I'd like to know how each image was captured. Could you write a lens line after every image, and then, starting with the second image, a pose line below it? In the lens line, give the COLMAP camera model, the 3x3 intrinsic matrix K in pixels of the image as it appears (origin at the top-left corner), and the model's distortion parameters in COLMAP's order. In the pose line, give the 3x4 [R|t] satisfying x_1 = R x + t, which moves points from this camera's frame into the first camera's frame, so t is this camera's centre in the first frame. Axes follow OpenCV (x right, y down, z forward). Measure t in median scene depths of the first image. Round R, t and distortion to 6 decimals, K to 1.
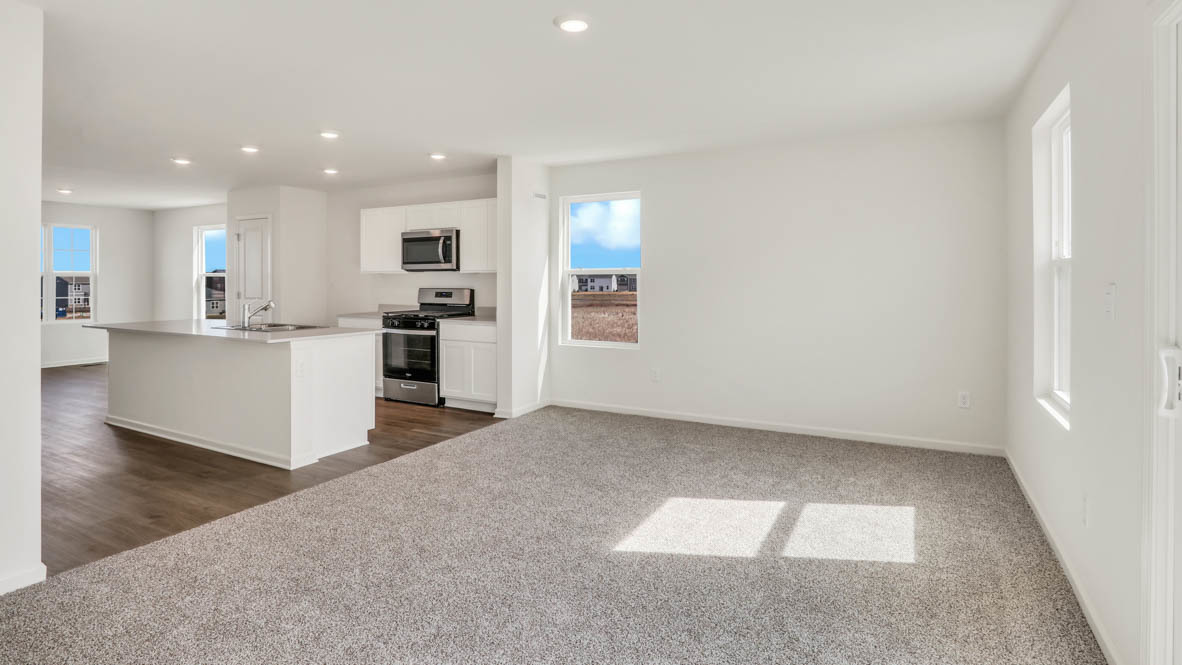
lens RADIAL K [[626.8, 0, 587.0], [0, 626.8, 278.4], [0, 0, 1]] dist [-0.001977, -0.000575]
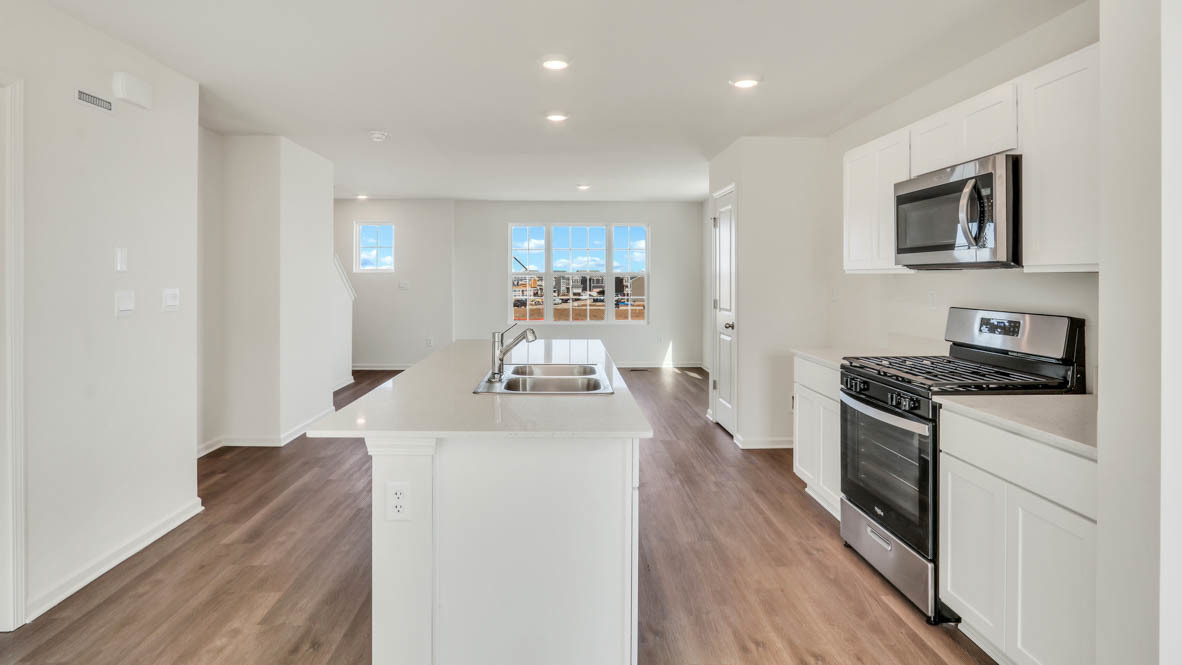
lens RADIAL K [[626.8, 0, 587.0], [0, 626.8, 278.4], [0, 0, 1]] dist [-0.001977, -0.000575]
pose [[0.495225, 0.004026, -0.868755, -0.012149], [0.003612, 0.999971, 0.006693, -0.008624], [0.868757, -0.006452, 0.495196, 0.593759]]
